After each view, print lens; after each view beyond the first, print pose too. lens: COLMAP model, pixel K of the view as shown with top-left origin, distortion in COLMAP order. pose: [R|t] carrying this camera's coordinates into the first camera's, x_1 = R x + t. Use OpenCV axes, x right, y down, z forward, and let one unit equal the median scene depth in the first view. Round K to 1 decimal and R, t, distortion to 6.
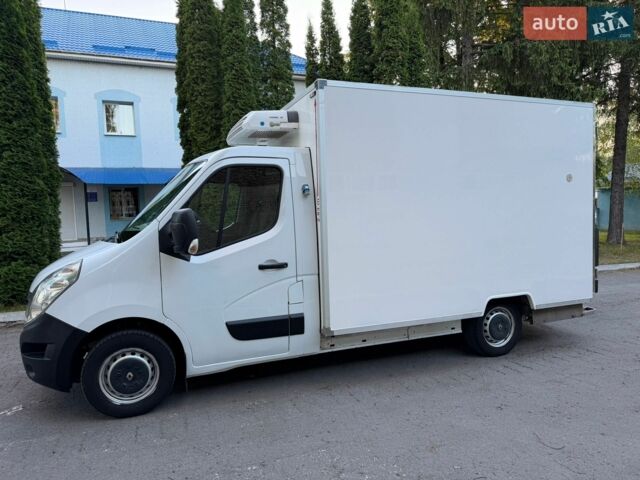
lens RADIAL K [[450.9, 0, 320.2], [0, 450.9, 241.6], [0, 0, 1]] dist [0.032309, -0.039646]
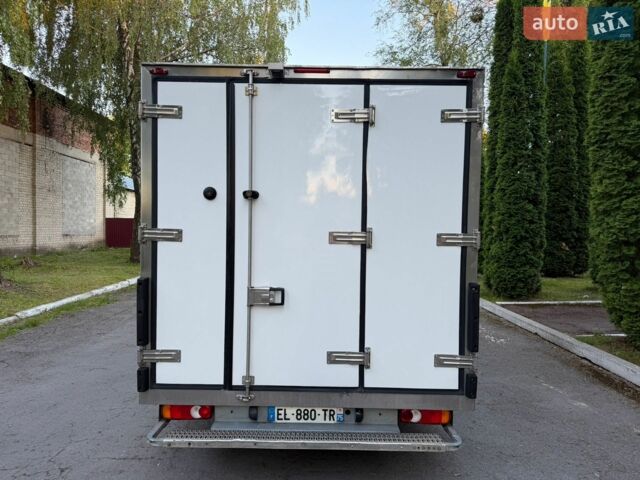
lens RADIAL K [[450.9, 0, 317.9], [0, 450.9, 238.7], [0, 0, 1]] dist [0.032309, -0.039646]
pose [[-0.376833, 0.045159, -0.925180, 1.211259], [-0.057739, 0.995723, 0.072120, -0.152838], [0.924480, 0.080596, -0.372614, 1.631815]]
